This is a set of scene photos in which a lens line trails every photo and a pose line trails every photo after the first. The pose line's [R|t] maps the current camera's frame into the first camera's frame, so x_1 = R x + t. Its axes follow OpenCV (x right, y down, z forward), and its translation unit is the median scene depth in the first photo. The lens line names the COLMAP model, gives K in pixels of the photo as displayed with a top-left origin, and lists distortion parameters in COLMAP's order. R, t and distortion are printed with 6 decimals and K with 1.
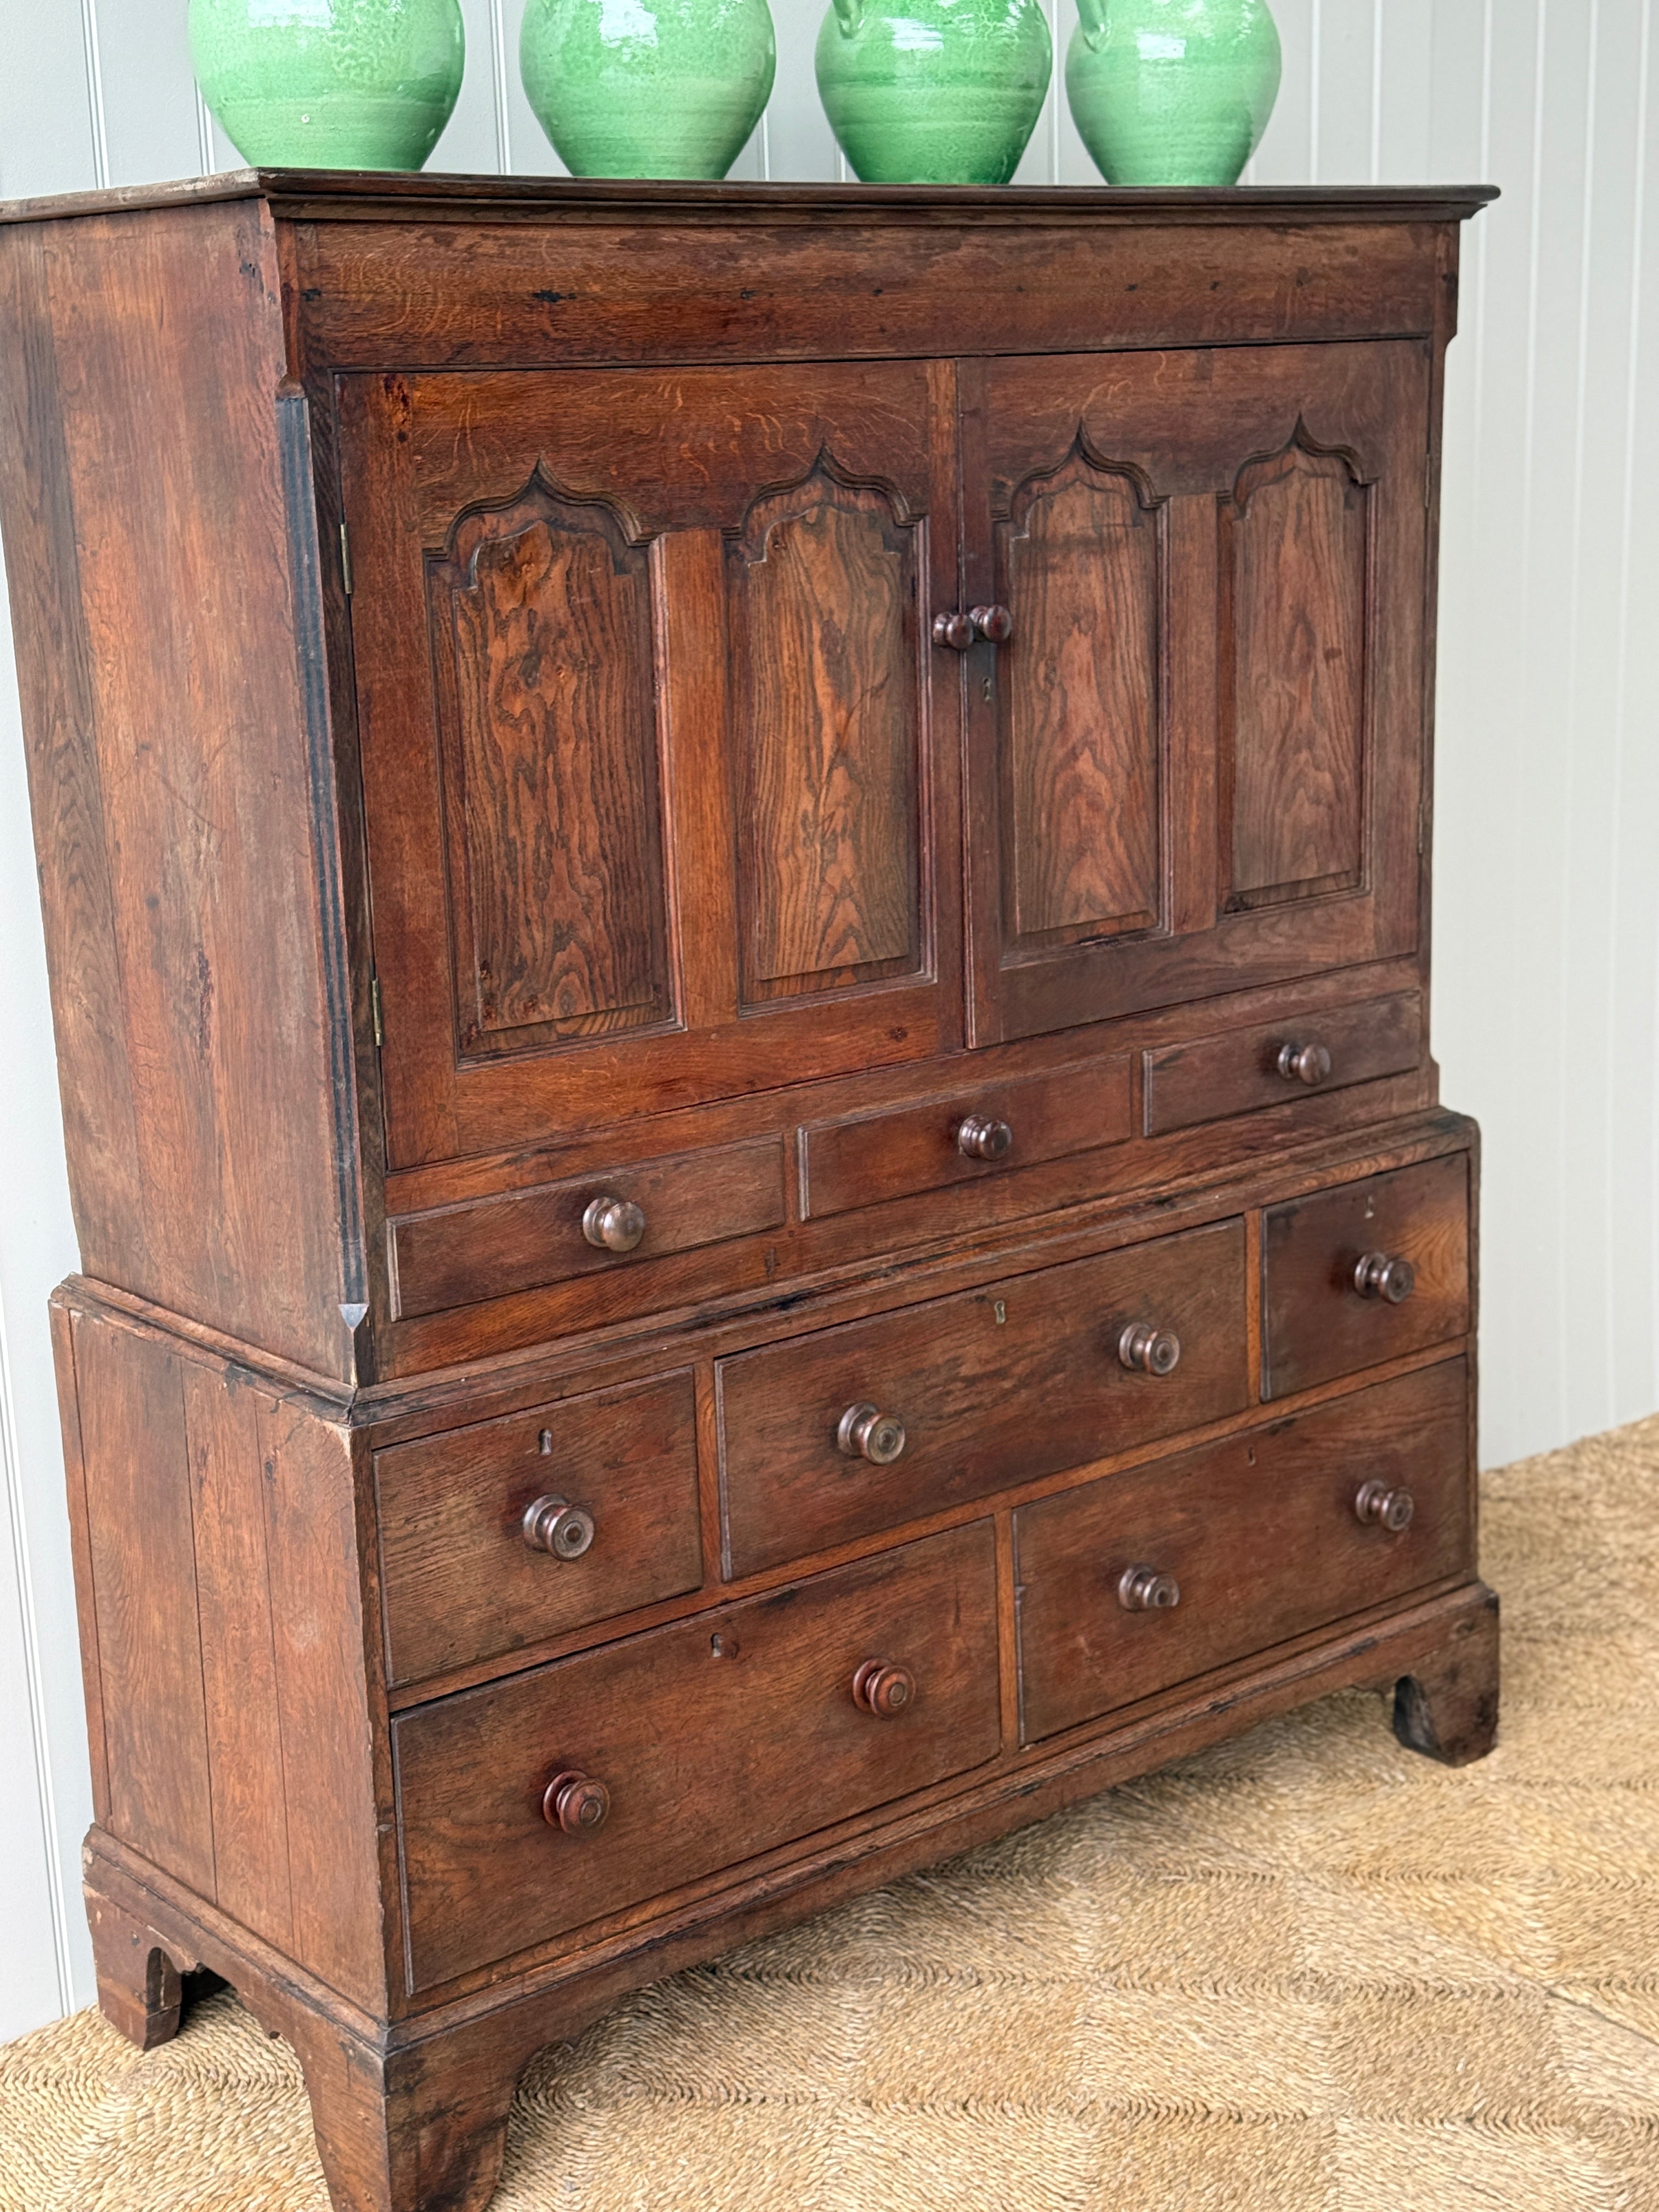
lens RADIAL K [[3104.2, 0, 790.2], [0, 3104.2, 1134.0], [0, 0, 1]] dist [0.117412, 0.000000]
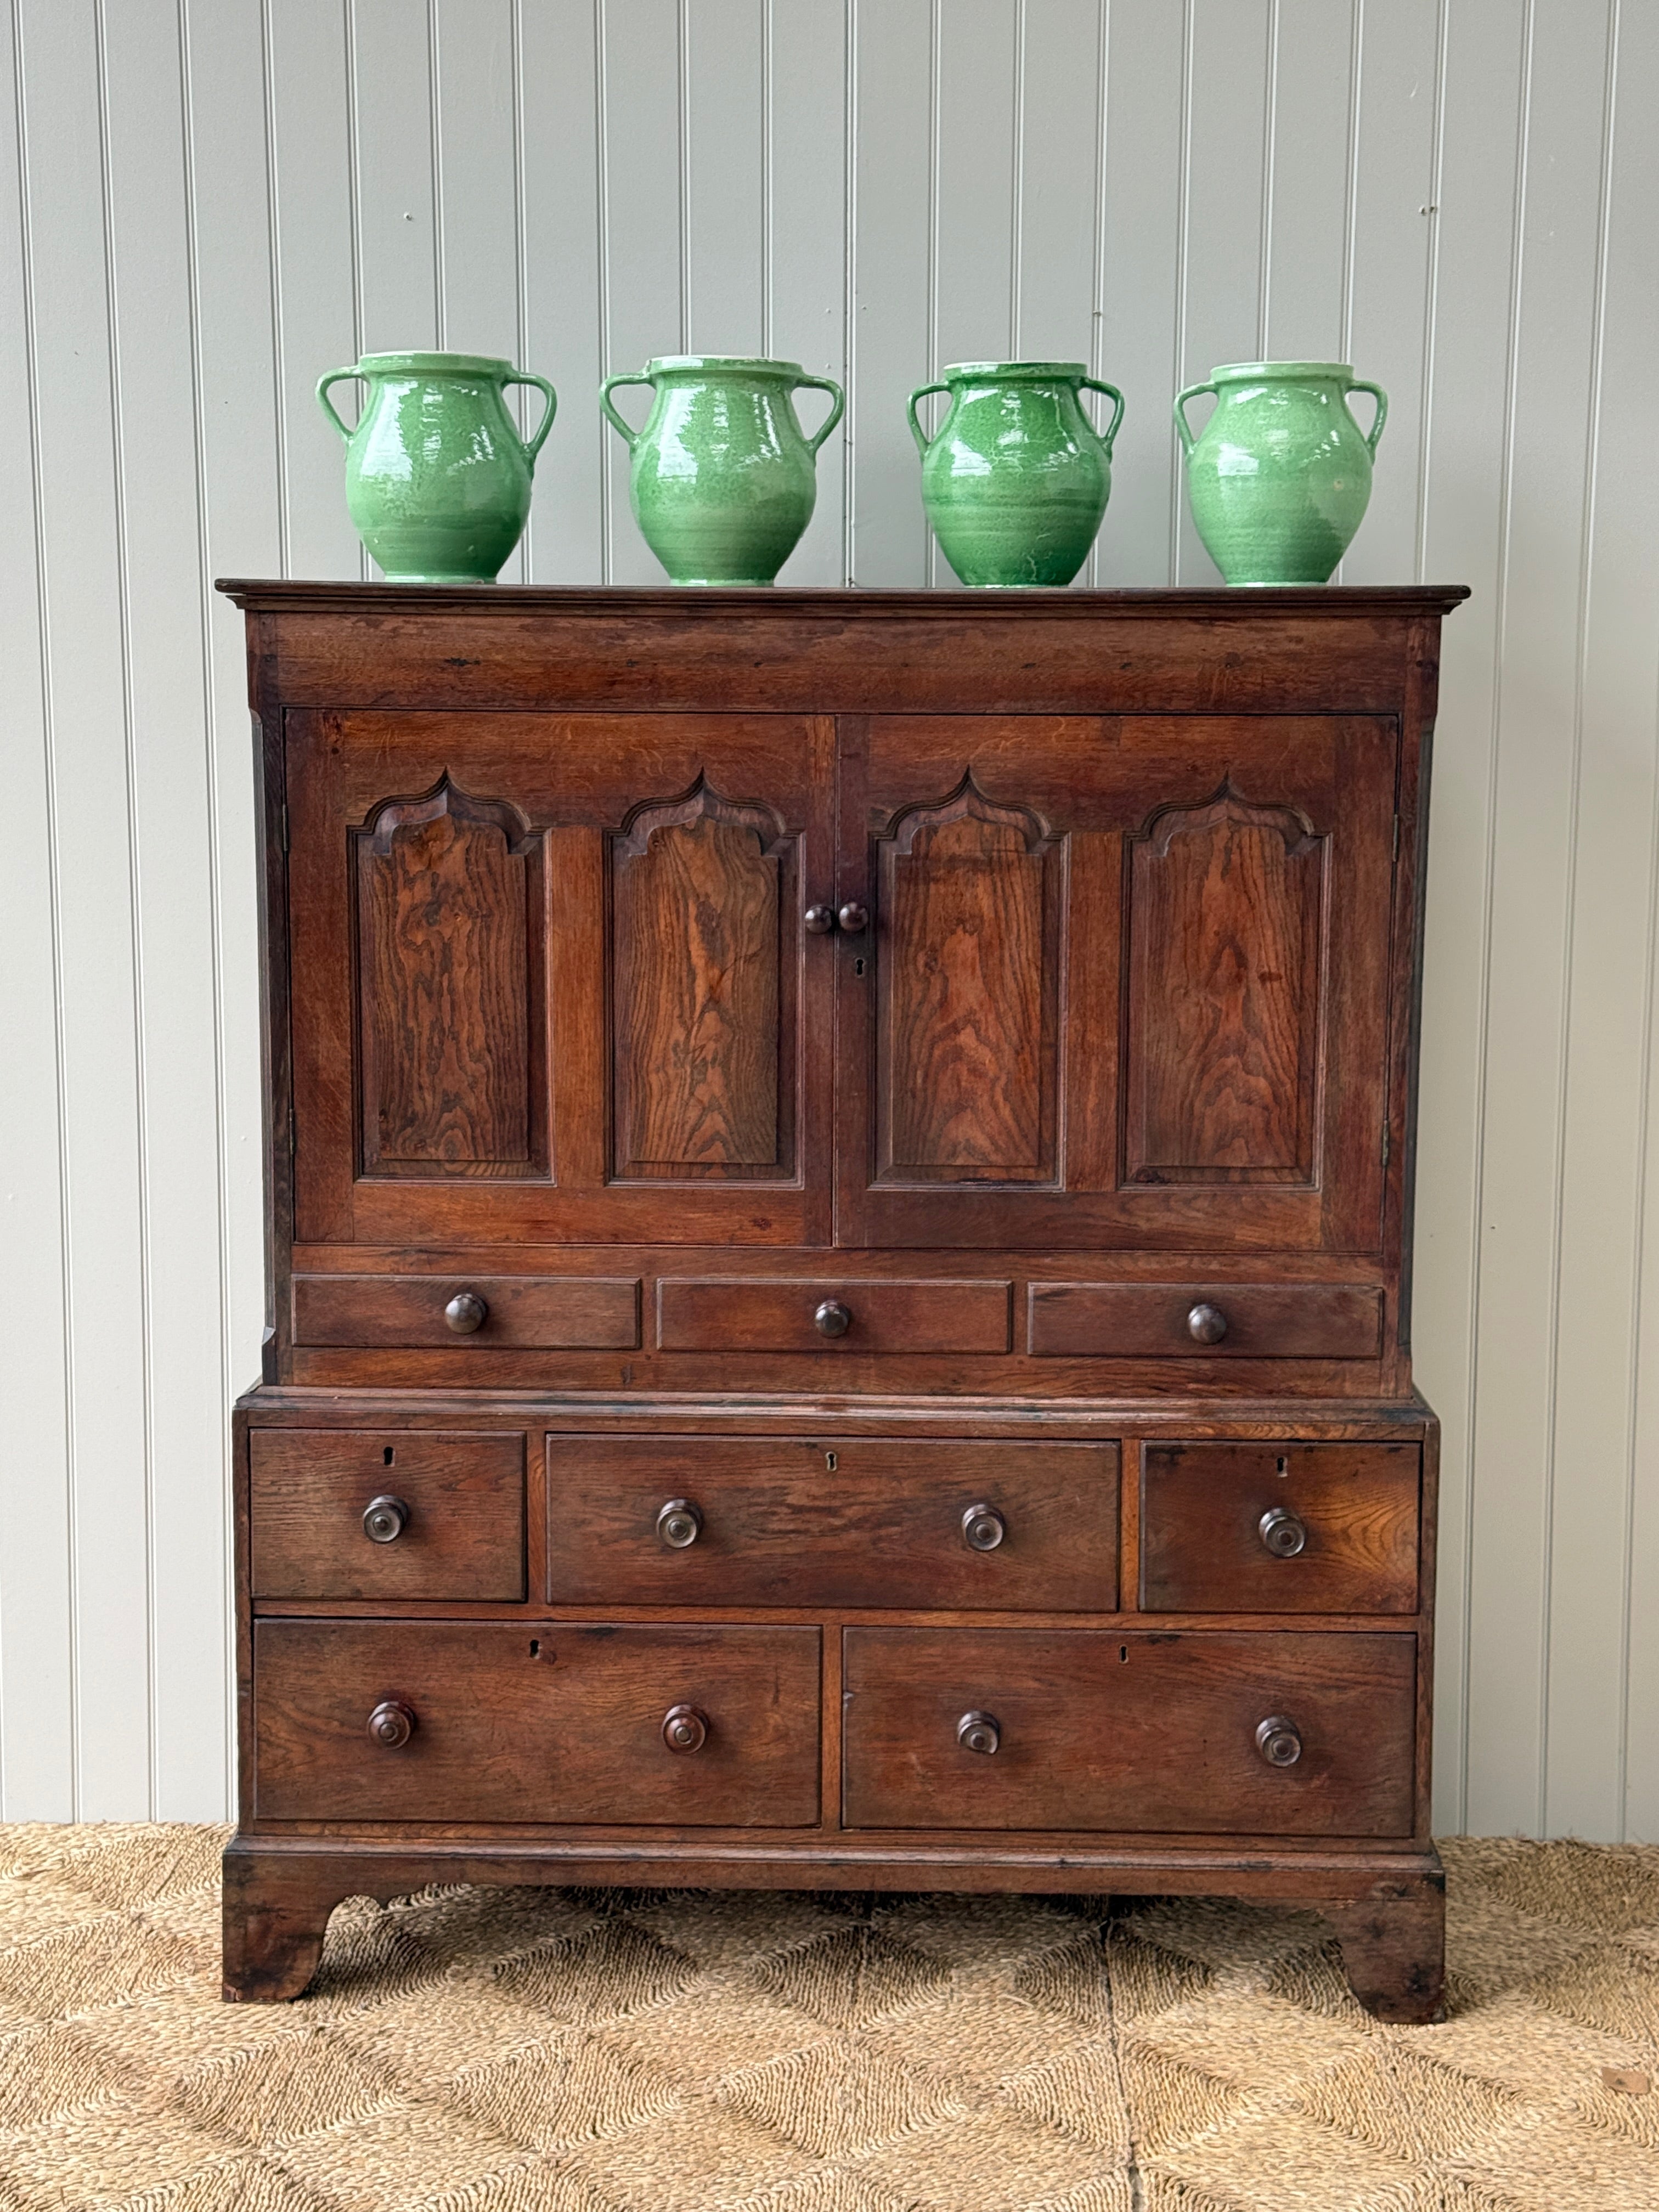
lens RADIAL K [[3104.2, 0, 827.3], [0, 3104.2, 1104.7], [0, 0, 1]] dist [0.117412, 0.000000]
pose [[0.755414, 0.133812, -0.641439, 0.897286], [-0.183927, 0.982872, -0.011570, -0.072557], [0.628904, 0.126718, 0.767087, 0.025709]]
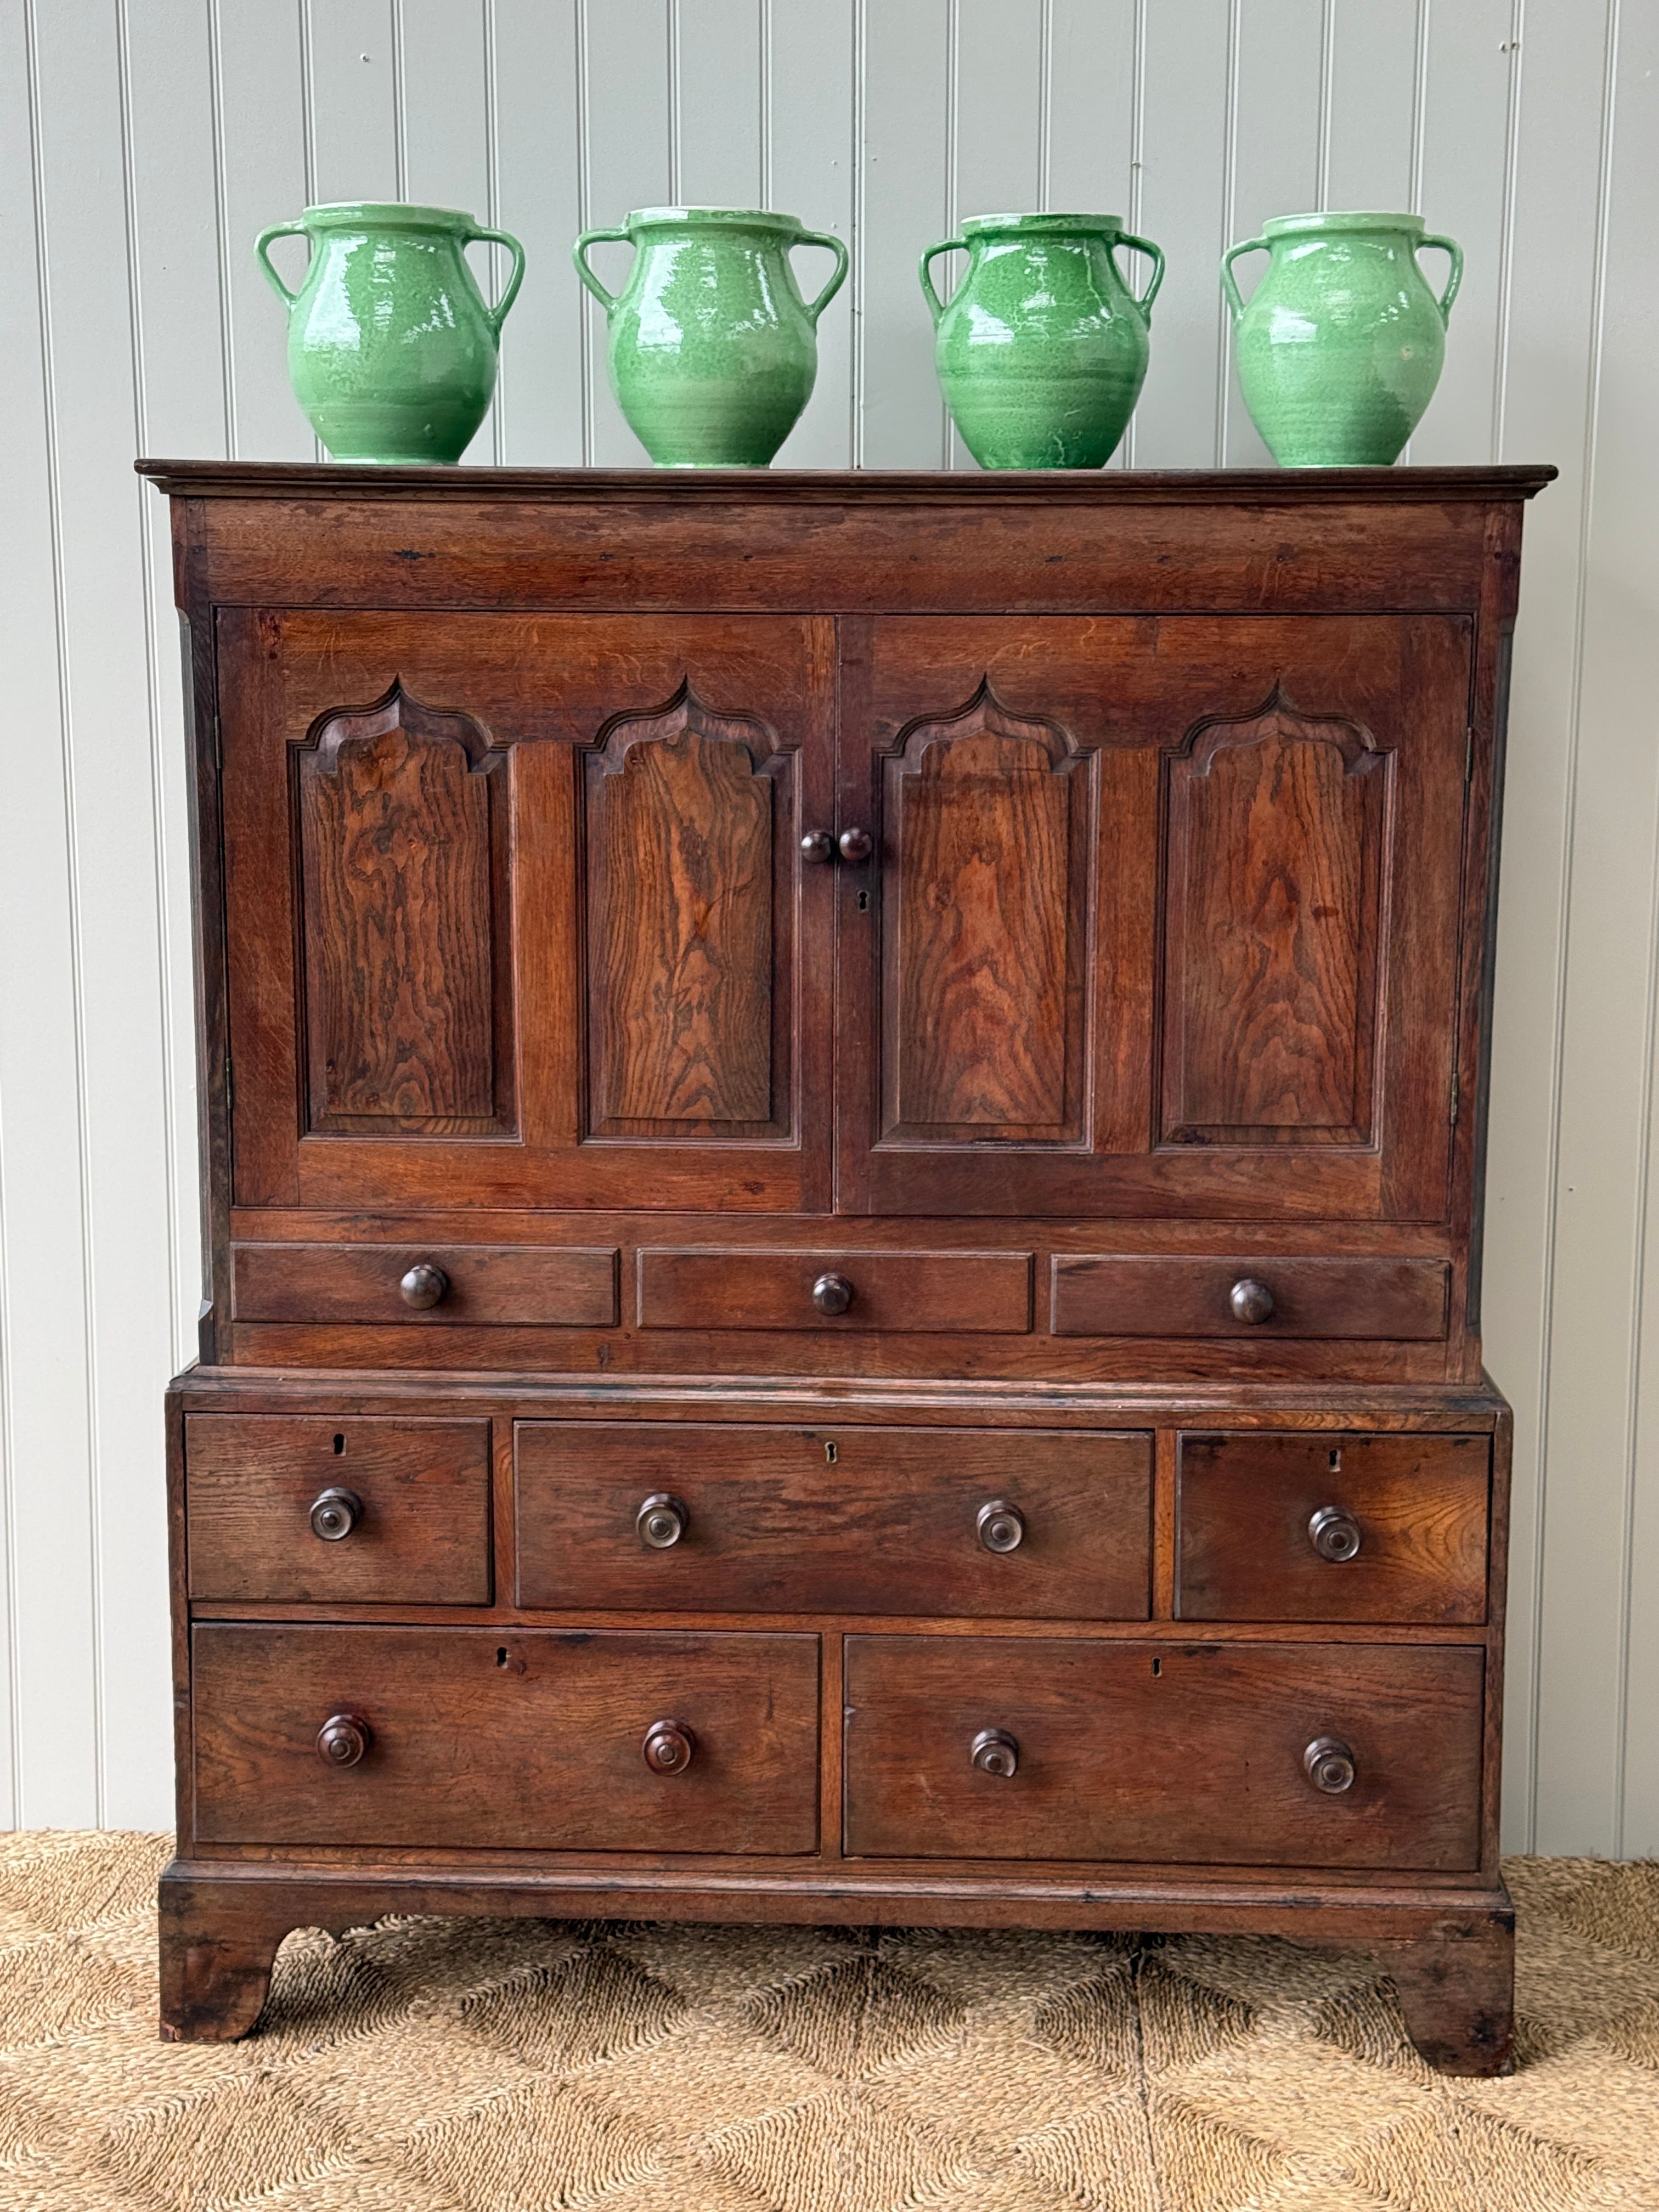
lens RADIAL K [[3104.2, 0, 830.7], [0, 3104.2, 1121.1], [0, 0, 1]] dist [0.117412, 0.000000]
pose [[0.744856, 0.153791, -0.649260, 0.821223], [-0.185765, 0.982399, 0.019585, -0.086412], [0.640844, 0.106021, 0.760315, 0.145140]]
